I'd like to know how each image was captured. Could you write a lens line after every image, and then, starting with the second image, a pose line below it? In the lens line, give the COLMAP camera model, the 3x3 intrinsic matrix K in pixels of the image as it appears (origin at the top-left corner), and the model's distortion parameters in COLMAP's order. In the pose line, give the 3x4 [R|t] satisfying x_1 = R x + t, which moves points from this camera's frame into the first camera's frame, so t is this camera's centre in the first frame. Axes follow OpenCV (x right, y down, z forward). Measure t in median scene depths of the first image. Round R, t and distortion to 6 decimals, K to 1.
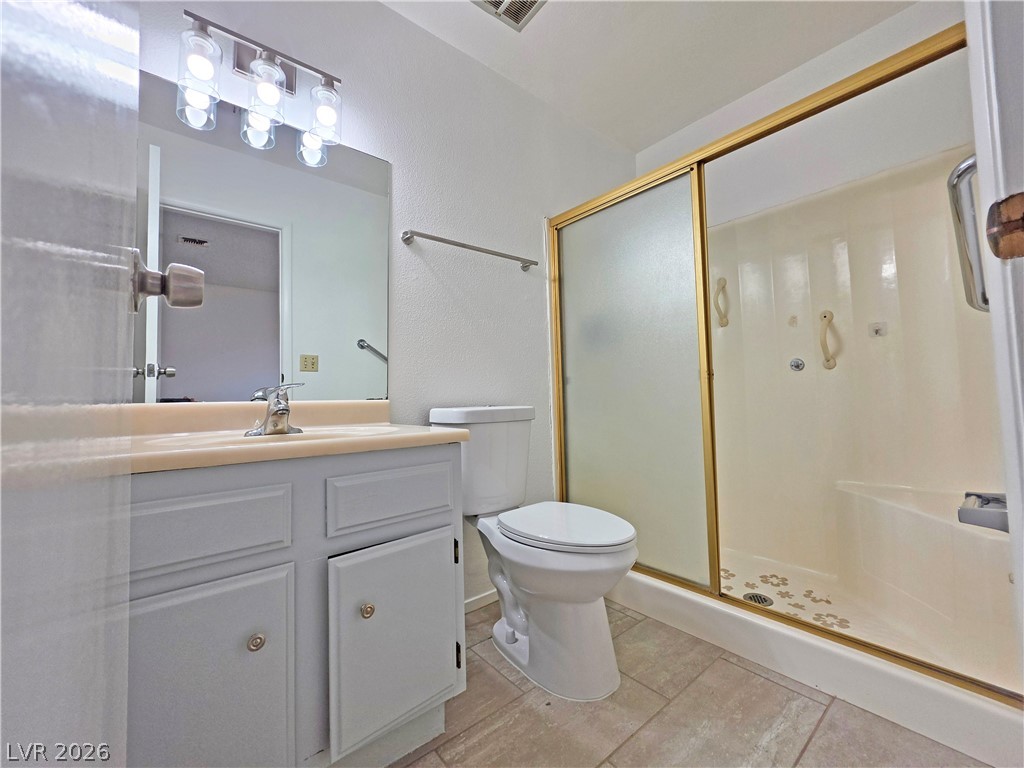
lens RADIAL K [[410.6, 0, 511.2], [0, 410.6, 379.1], [0, 0, 1]] dist [-0.003268, 0.000788]
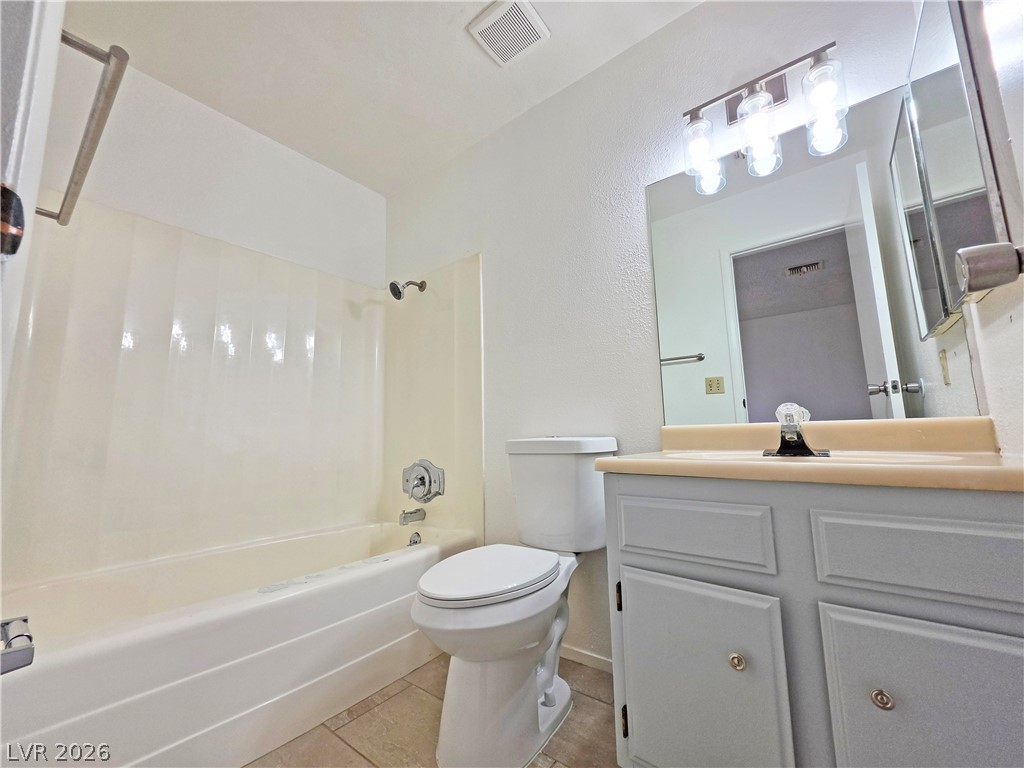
lens RADIAL K [[410.6, 0, 511.2], [0, 410.6, 379.1], [0, 0, 1]] dist [-0.003268, 0.000788]
pose [[0.225224, -0.110431, -0.968028, 0.197156], [0.069494, 0.992846, -0.097094, 0.002317], [0.971825, -0.045404, 0.231287, 0.130200]]
